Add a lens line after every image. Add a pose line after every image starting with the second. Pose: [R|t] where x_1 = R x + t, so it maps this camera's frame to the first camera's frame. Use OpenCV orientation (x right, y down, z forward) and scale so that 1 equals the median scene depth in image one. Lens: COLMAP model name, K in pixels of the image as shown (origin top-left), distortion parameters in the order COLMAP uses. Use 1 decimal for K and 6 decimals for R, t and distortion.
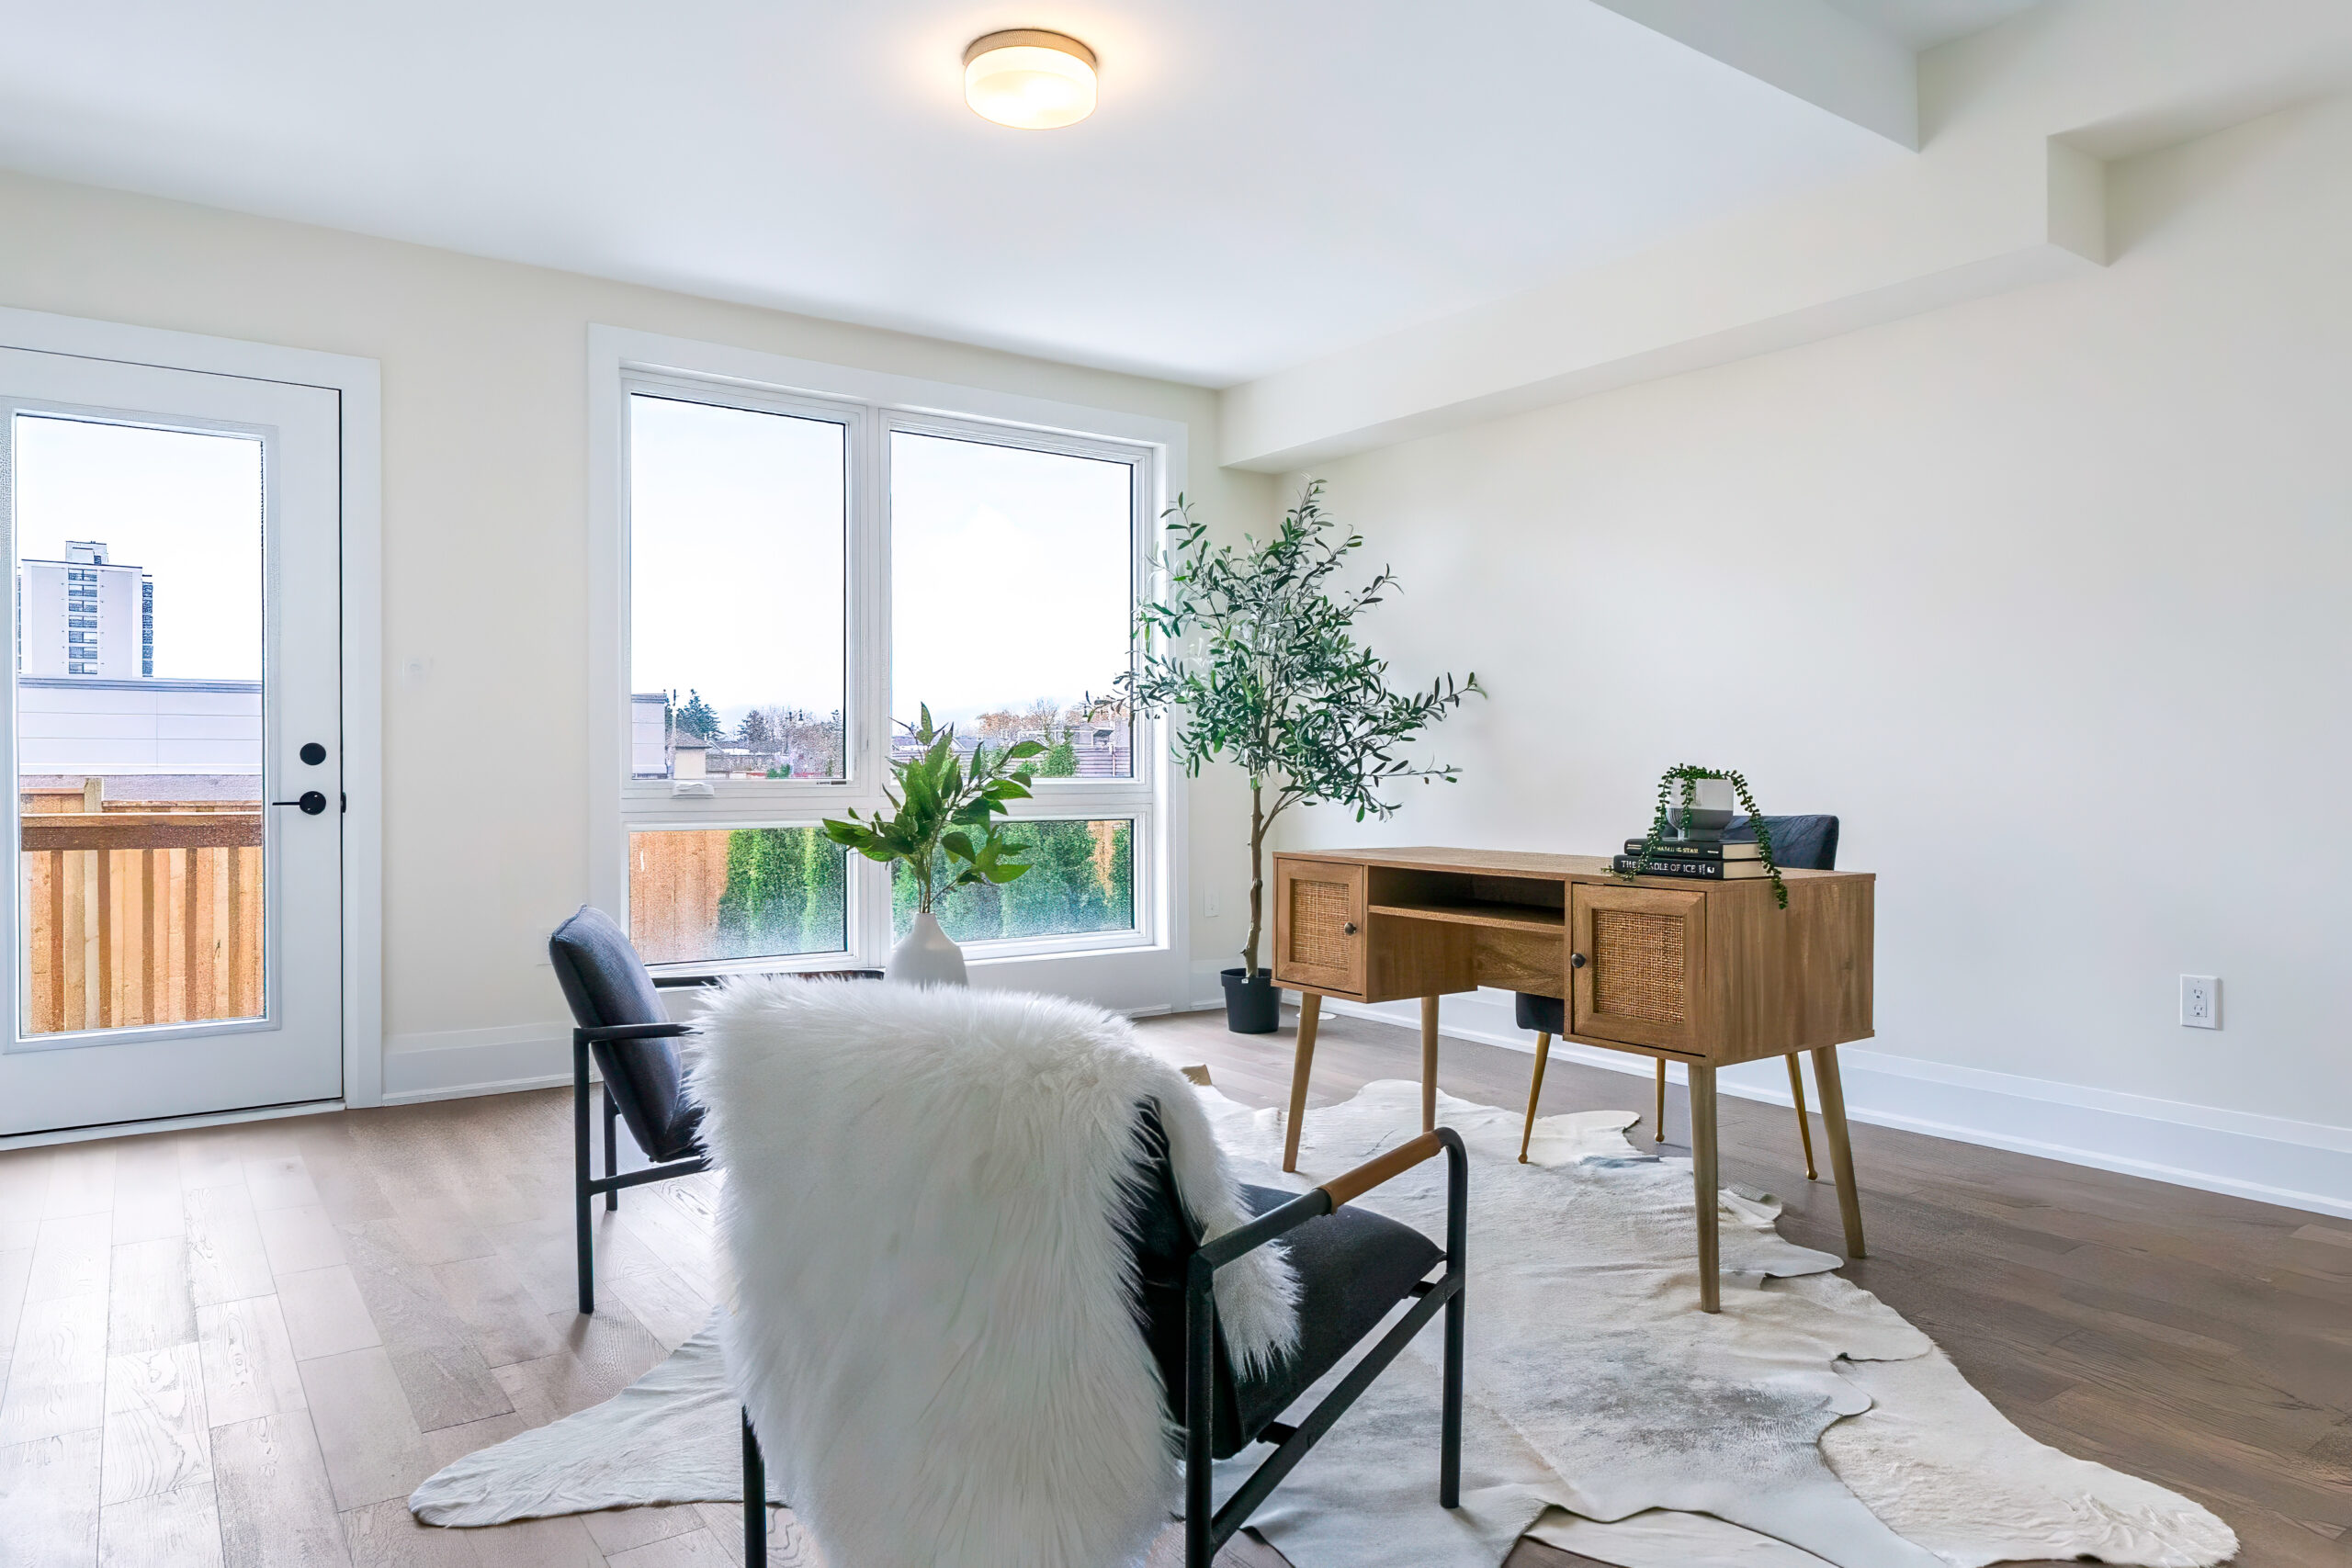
lens RADIAL K [[1446.6, 0, 1176.0], [0, 1446.6, 784.0], [0, 0, 1]] dist [-0.000638, 0.001277]
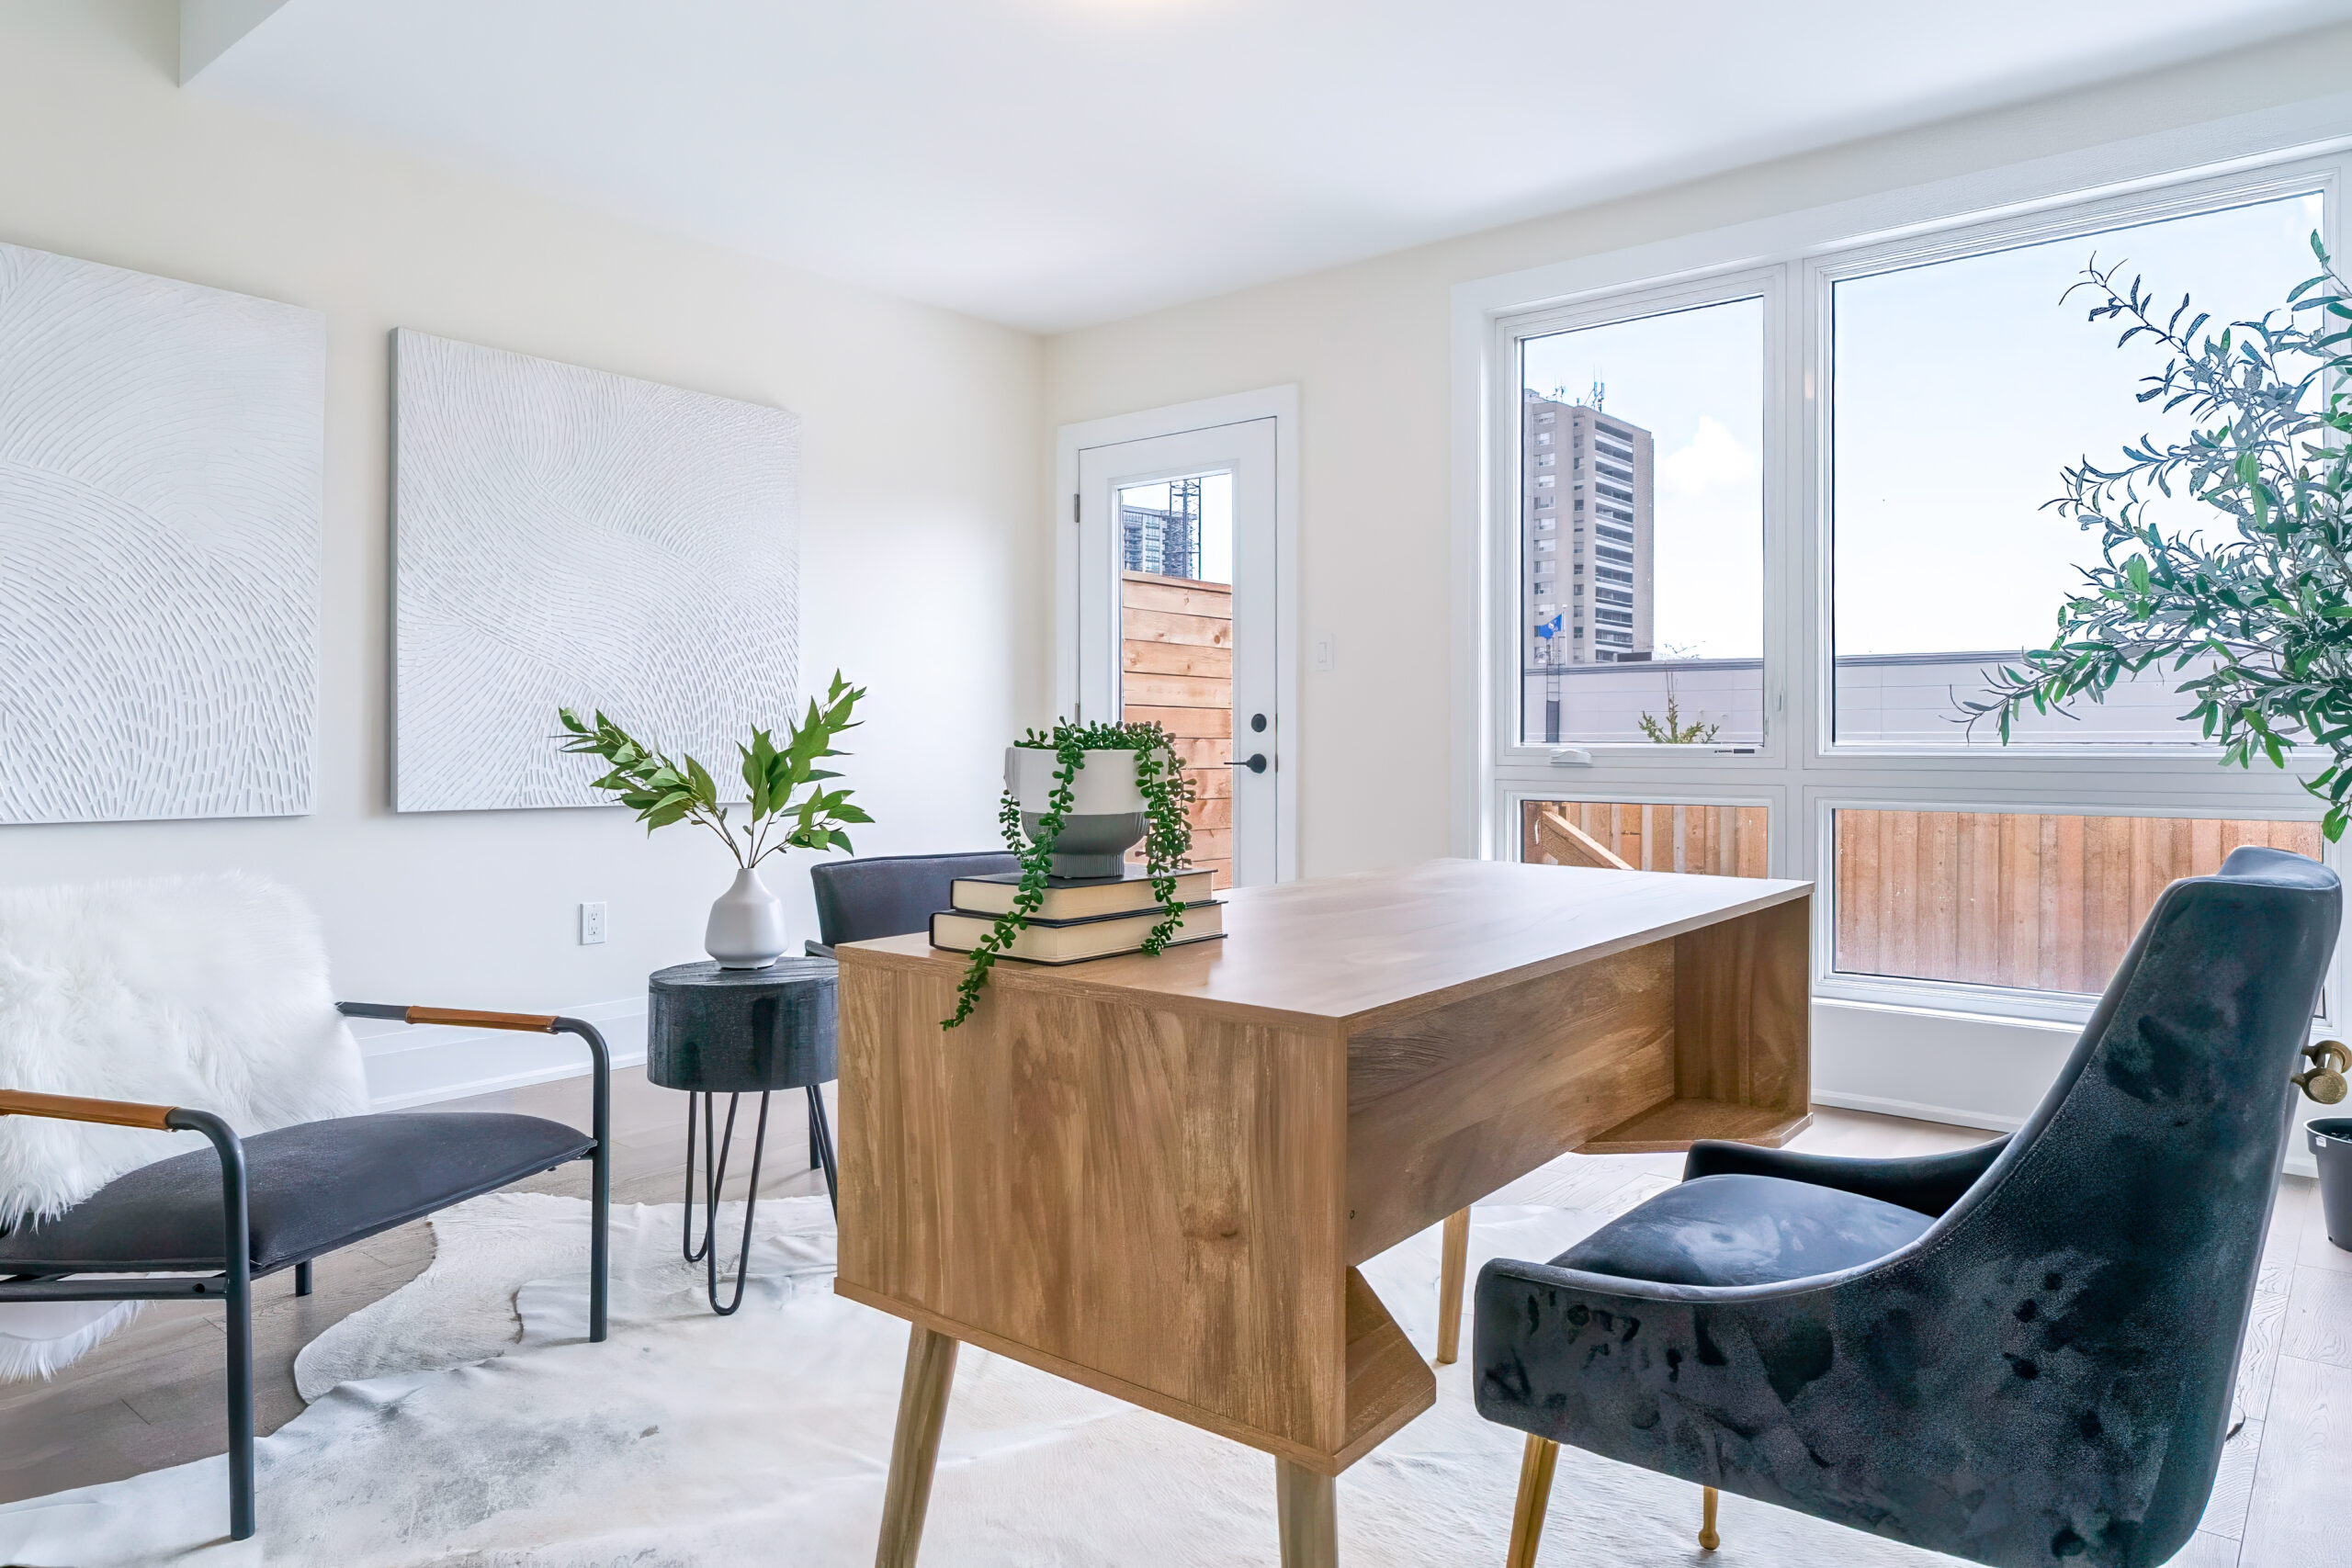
lens RADIAL K [[1446.6, 0, 1176.0], [0, 1446.6, 784.0], [0, 0, 1]] dist [-0.000638, 0.001277]
pose [[0.285655, 0.030717, -0.957840, 0.556503], [-0.008664, 0.999528, 0.029470, -0.004806], [0.958293, -0.000119, 0.285786, 0.589520]]
